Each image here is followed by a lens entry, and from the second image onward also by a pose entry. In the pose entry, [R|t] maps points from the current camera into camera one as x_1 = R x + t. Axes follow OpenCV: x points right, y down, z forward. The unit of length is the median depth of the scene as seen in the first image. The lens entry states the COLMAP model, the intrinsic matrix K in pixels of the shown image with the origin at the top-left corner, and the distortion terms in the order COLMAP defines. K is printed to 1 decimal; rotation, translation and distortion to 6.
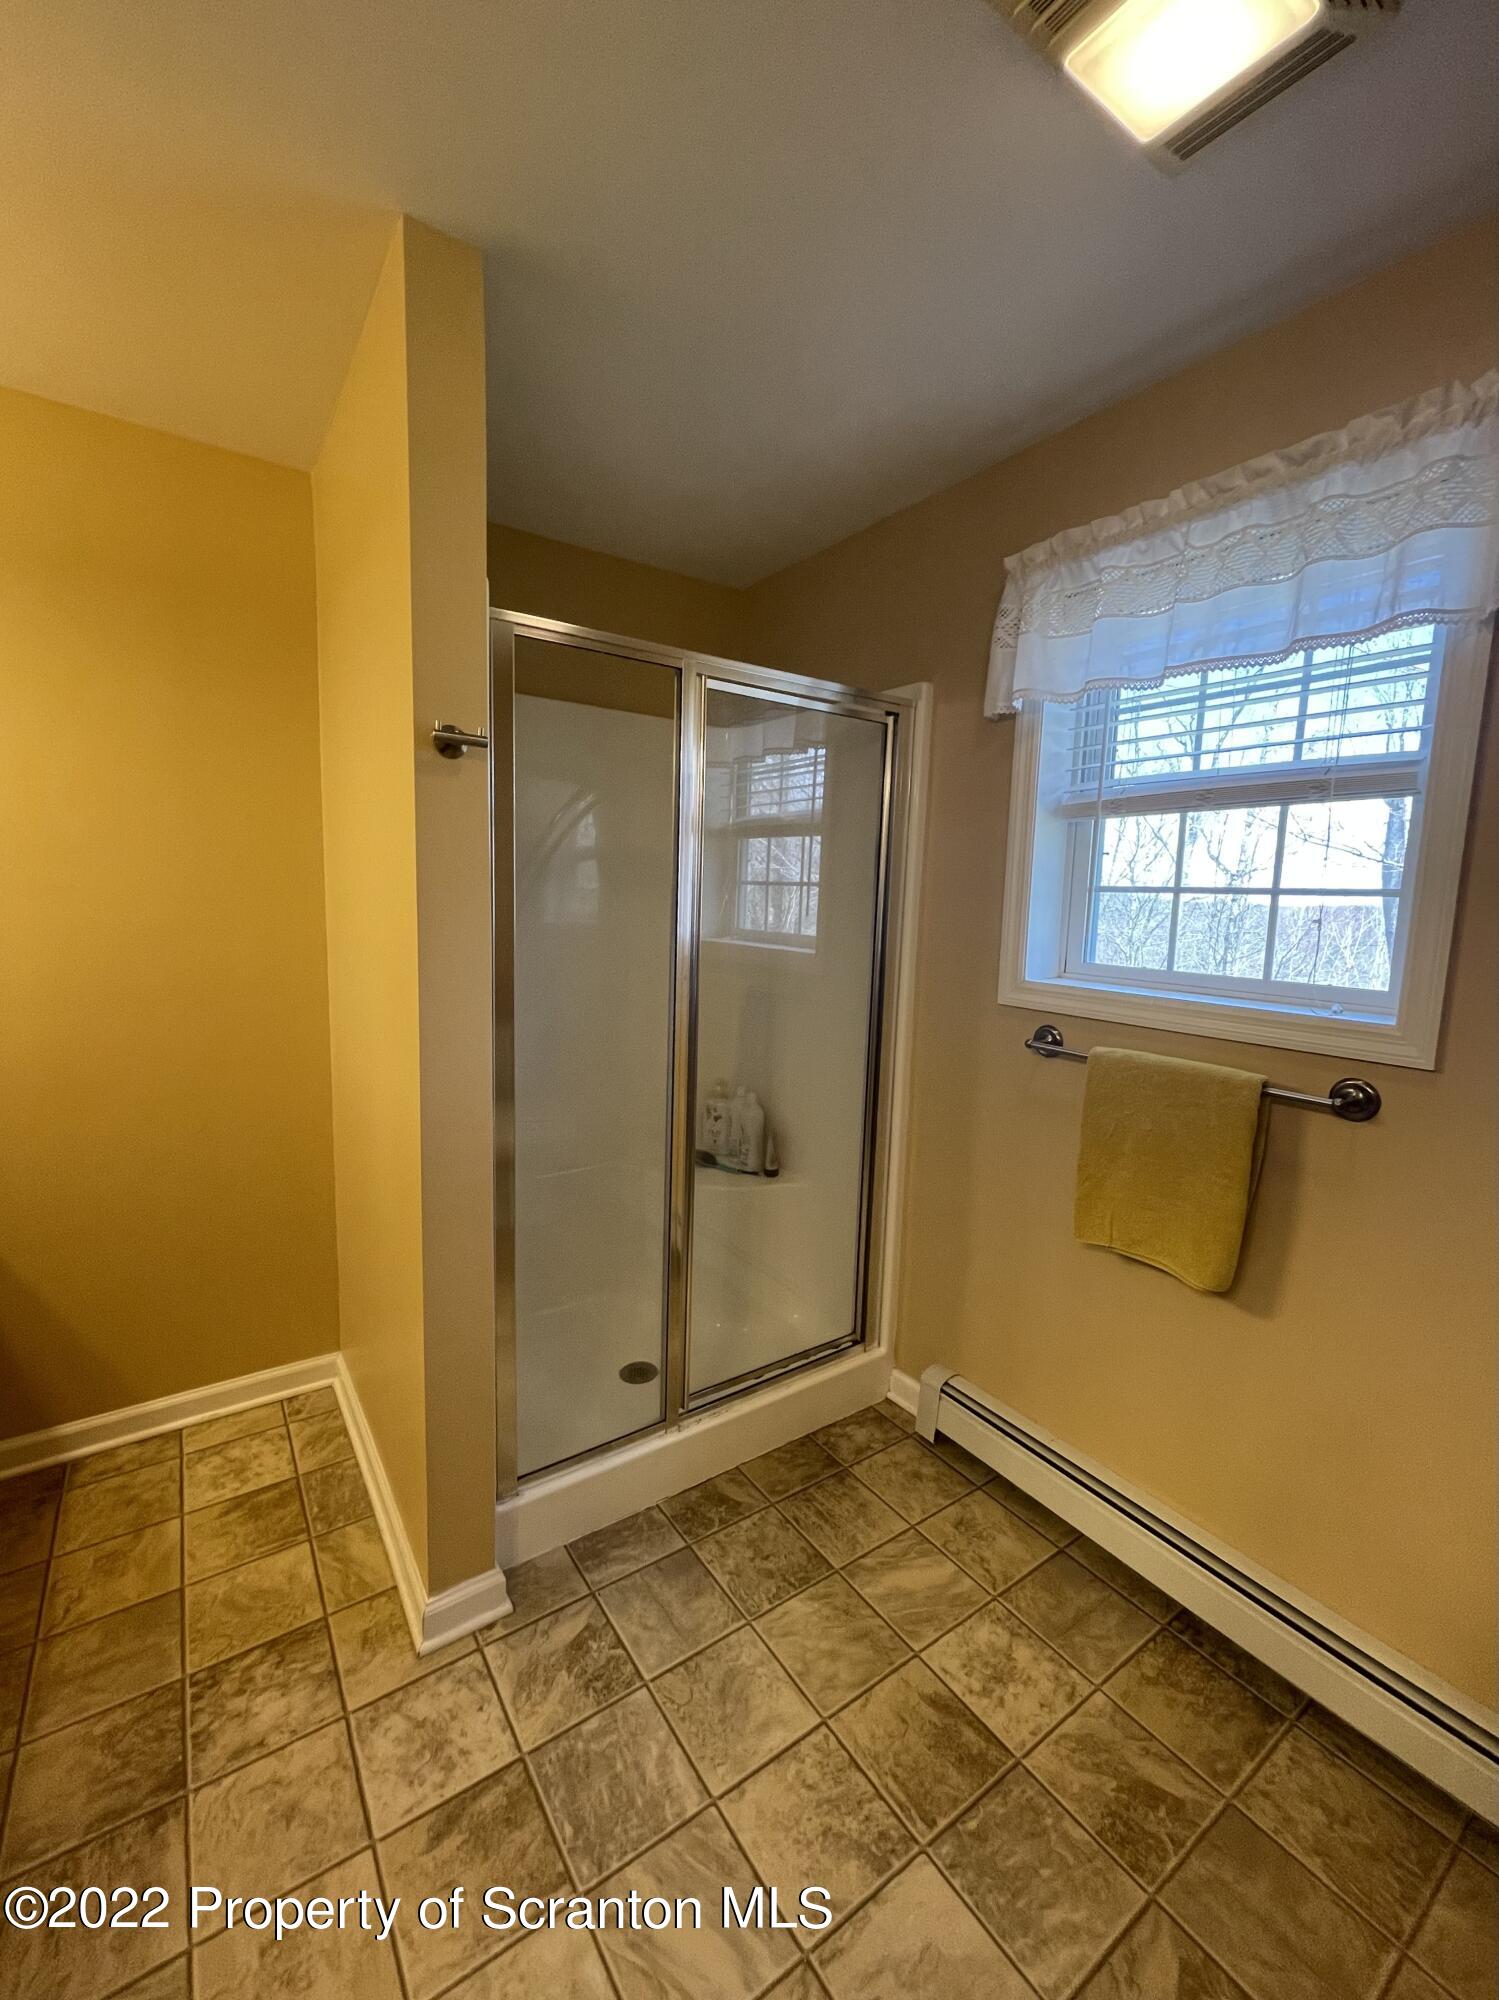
lens RADIAL K [[802.6, 0, 753.3], [0, 802.6, 1013.5], [0, 0, 1]] dist [-0.002854, -0.000373]
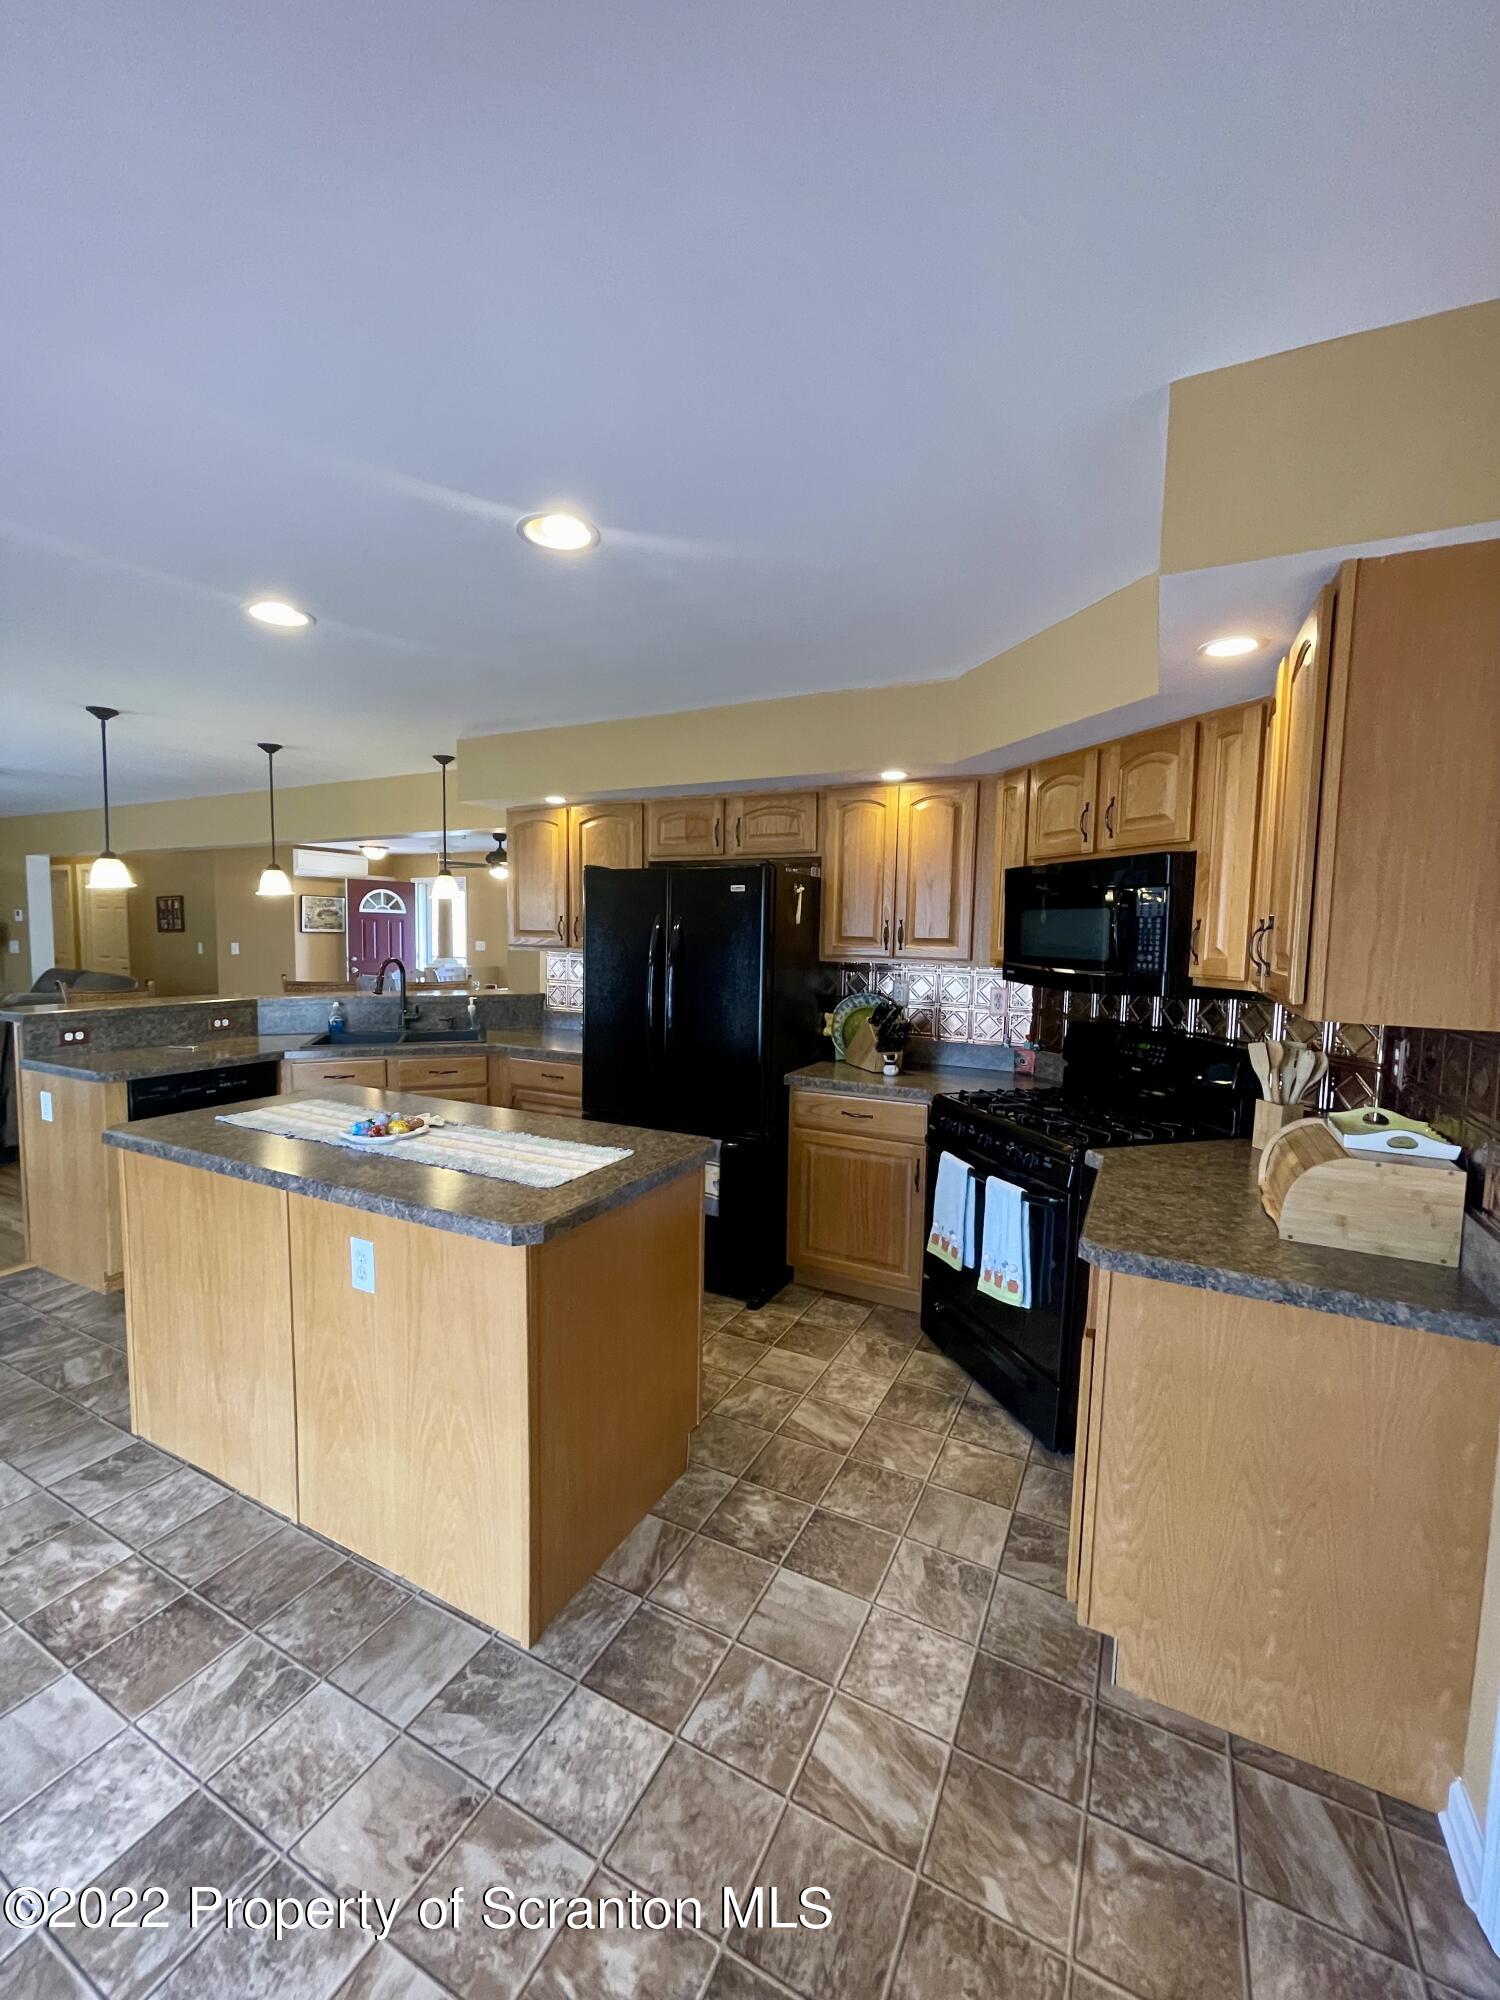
lens RADIAL K [[802.6, 0, 742.7], [0, 802.6, 1004.3], [0, 0, 1]] dist [-0.002854, -0.000373]
pose [[-0.461536, -0.087605, 0.882786, -0.871223], [0.111595, 0.981474, 0.155742, -0.139245], [-0.880075, 0.170395, -0.443209, 0.732746]]
